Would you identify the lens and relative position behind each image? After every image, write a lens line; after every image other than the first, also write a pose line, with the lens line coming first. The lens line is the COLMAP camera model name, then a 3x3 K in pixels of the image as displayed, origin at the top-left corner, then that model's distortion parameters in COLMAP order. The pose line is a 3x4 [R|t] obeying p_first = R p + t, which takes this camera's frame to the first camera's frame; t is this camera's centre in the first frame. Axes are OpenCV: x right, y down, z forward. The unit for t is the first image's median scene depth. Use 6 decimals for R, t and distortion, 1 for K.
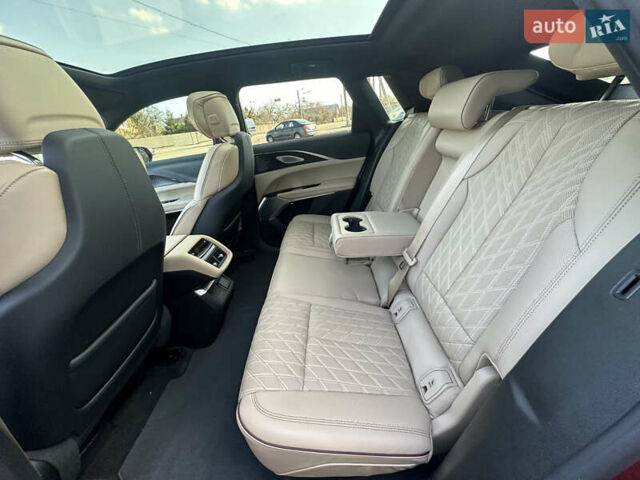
lens RADIAL K [[255.0, 0, 320.0], [0, 255.0, 240.0], [0, 0, 1]] dist [-0.002014, 0.000089]
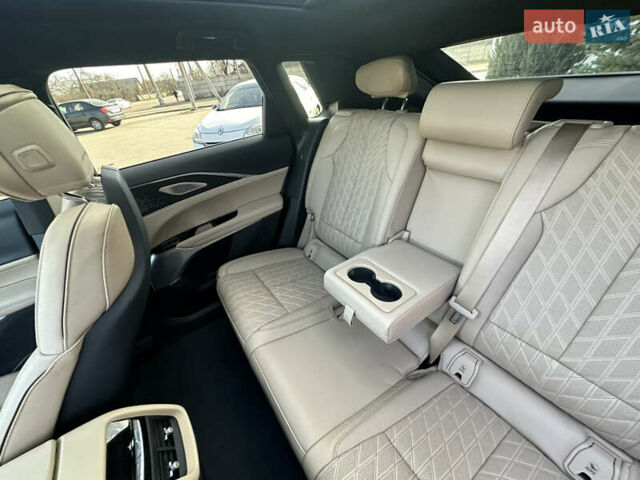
lens RADIAL K [[255.0, 0, 320.0], [0, 255.0, 240.0], [0, 0, 1]] dist [-0.002014, 0.000089]
pose [[0.819575, -0.291147, 0.493487, -0.202888], [0.254375, 0.956634, 0.141931, -0.209114], [-0.513410, 0.009208, 0.858094, 0.302375]]
